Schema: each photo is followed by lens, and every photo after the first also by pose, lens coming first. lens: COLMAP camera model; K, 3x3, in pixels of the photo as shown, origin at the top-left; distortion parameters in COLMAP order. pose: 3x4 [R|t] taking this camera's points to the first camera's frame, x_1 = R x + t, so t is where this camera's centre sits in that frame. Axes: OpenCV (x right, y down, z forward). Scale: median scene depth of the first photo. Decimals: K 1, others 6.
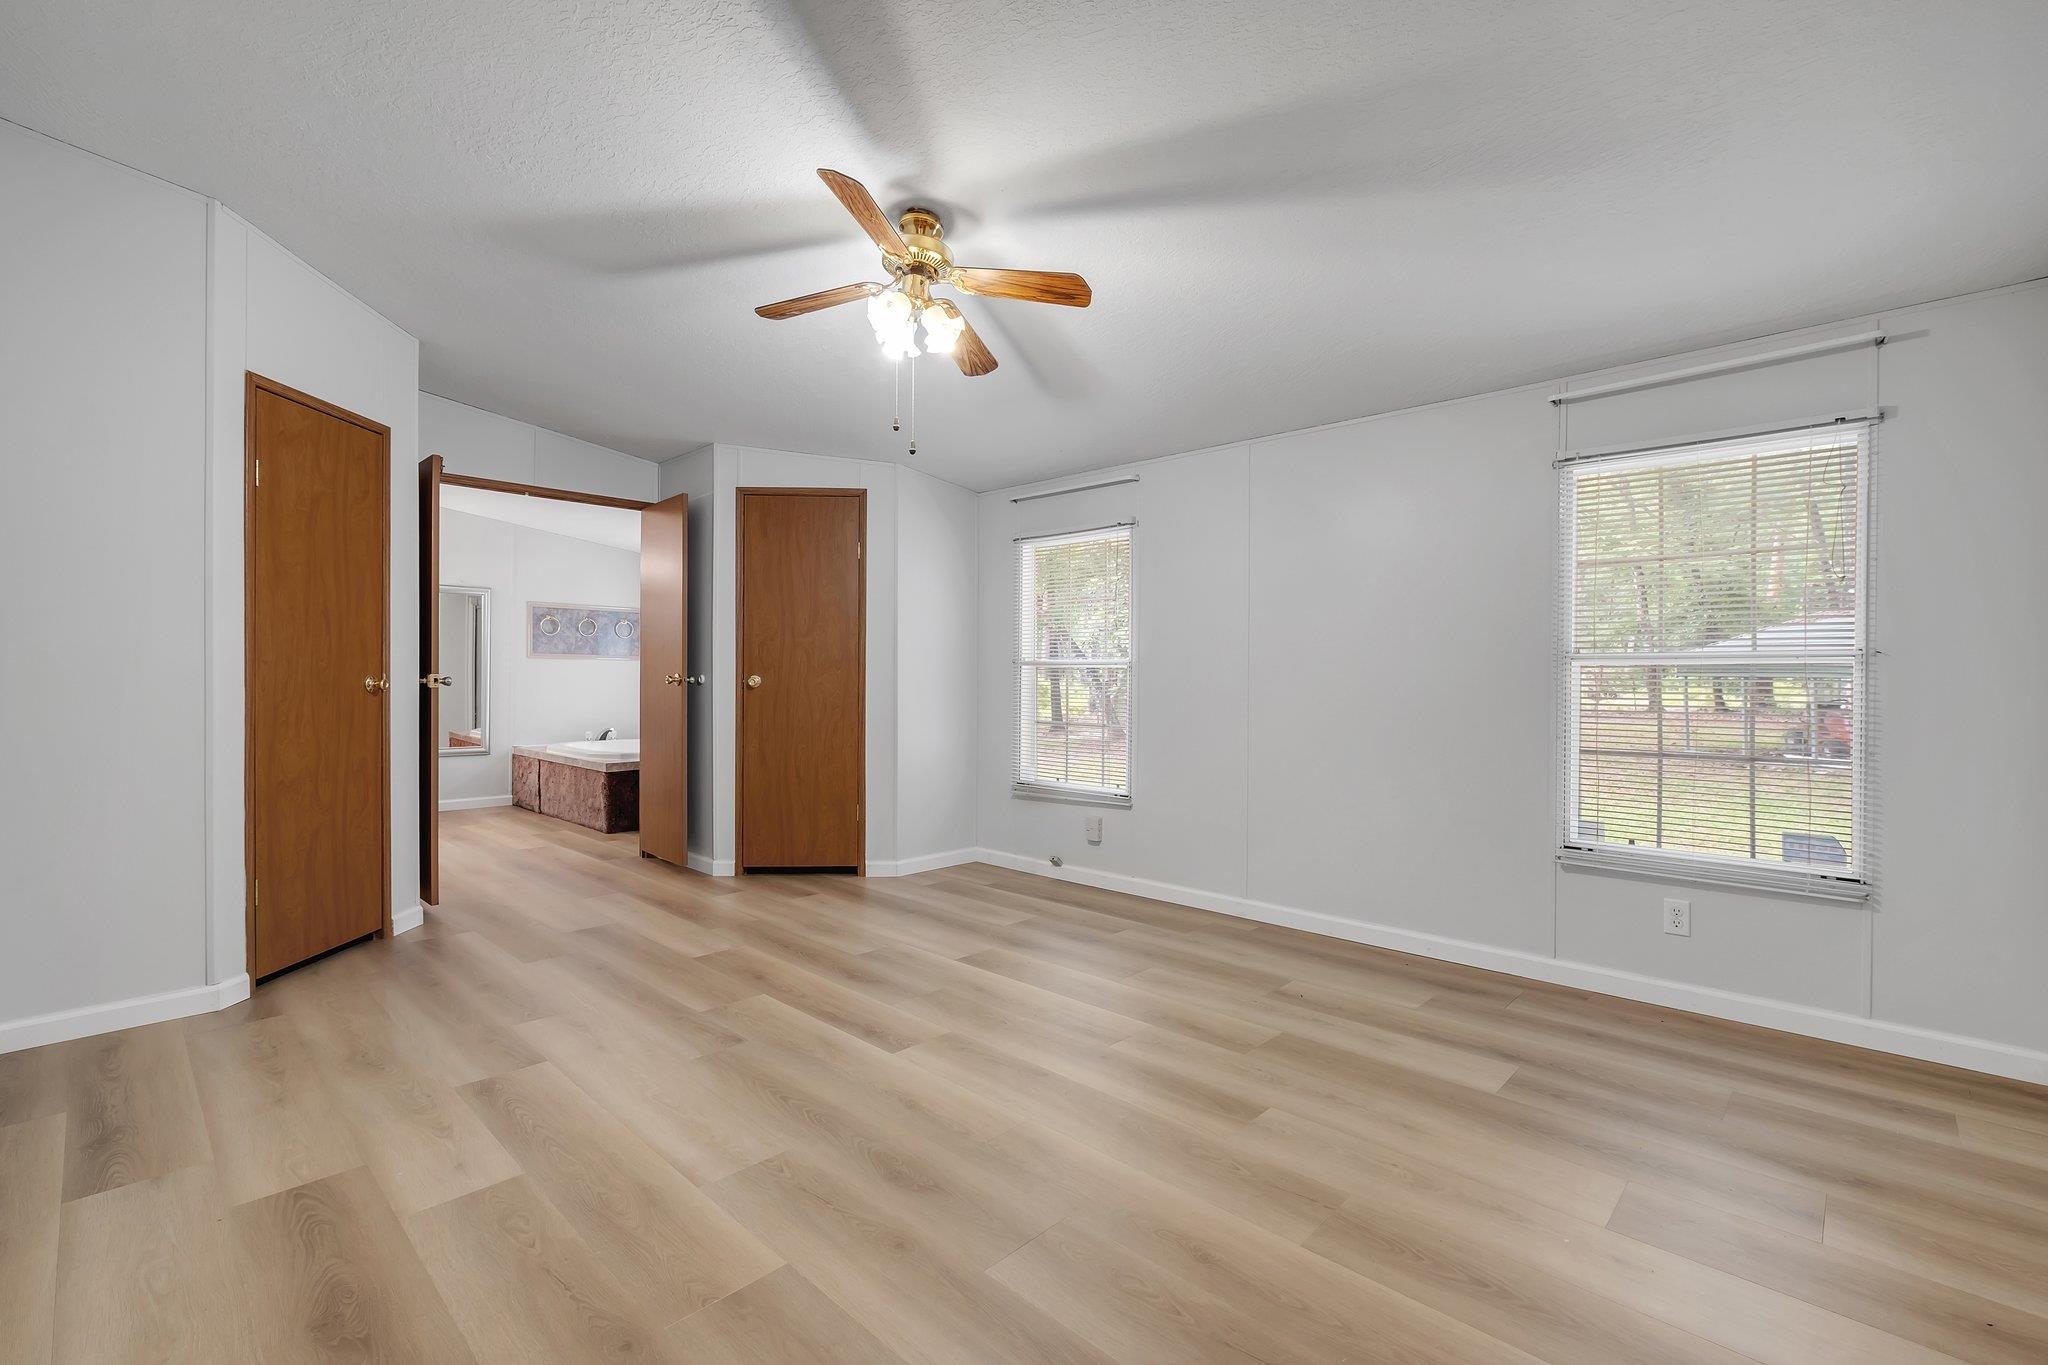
lens RADIAL K [[887.5, 0, 1012.6], [0, 887.5, 682.0], [0, 0, 1]] dist [-0.004290, -0.000152]
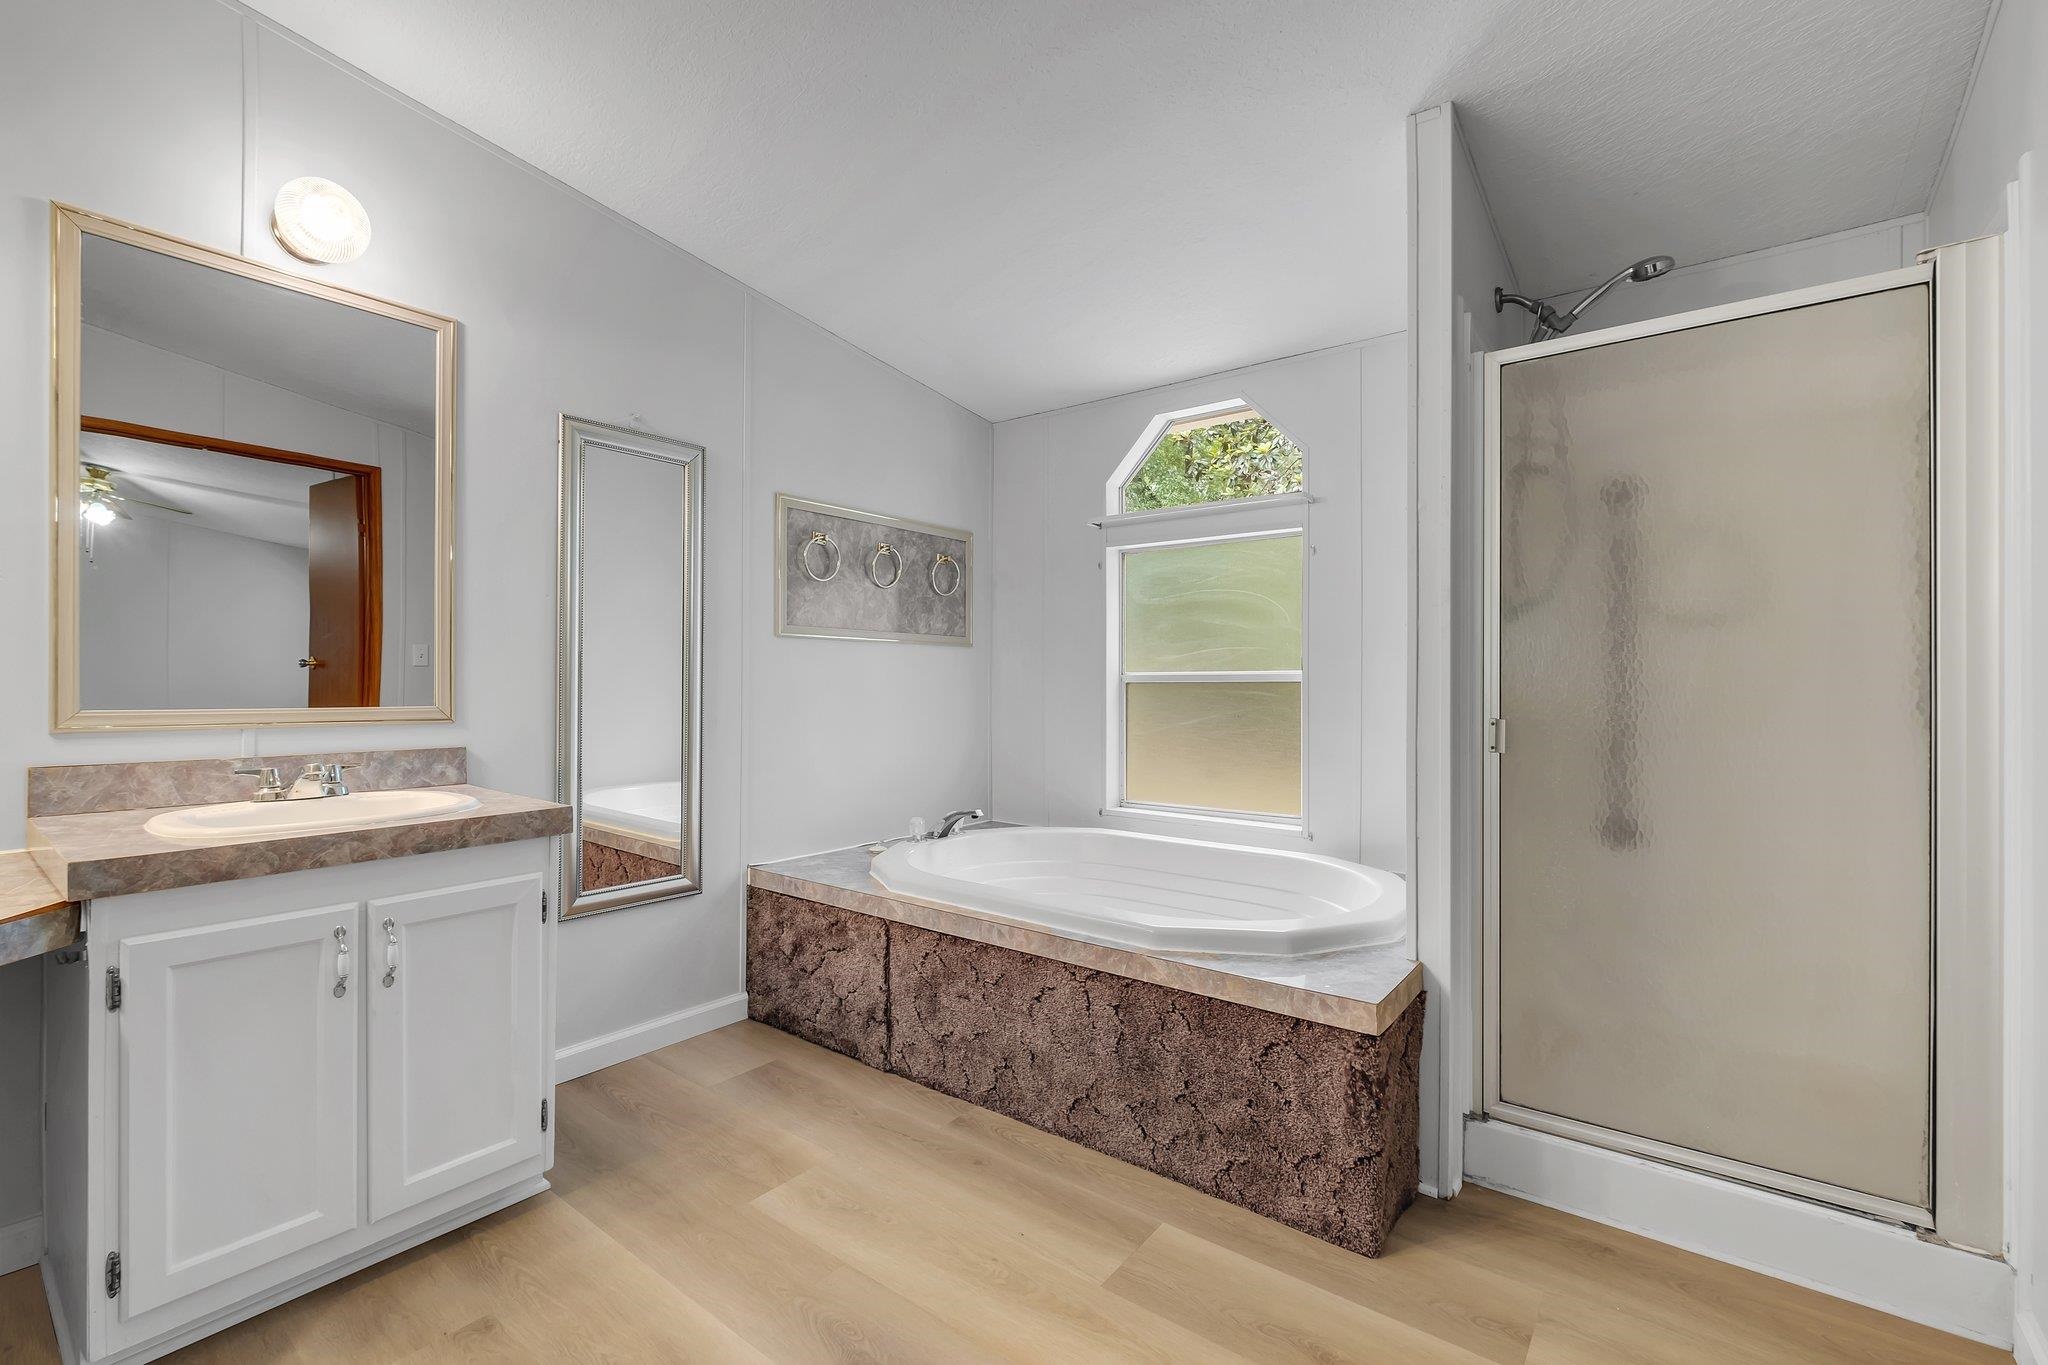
lens RADIAL K [[889.9, 0, 1008.3], [0, 889.9, 681.8], [0, 0, 1]] dist [-0.007555, 0.000178]
pose [[0.995221, -0.003345, 0.097590, -0.762067], [0.003690, 0.999988, -0.003351, -0.008607], [-0.097577, 0.003695, 0.995221, 0.942414]]
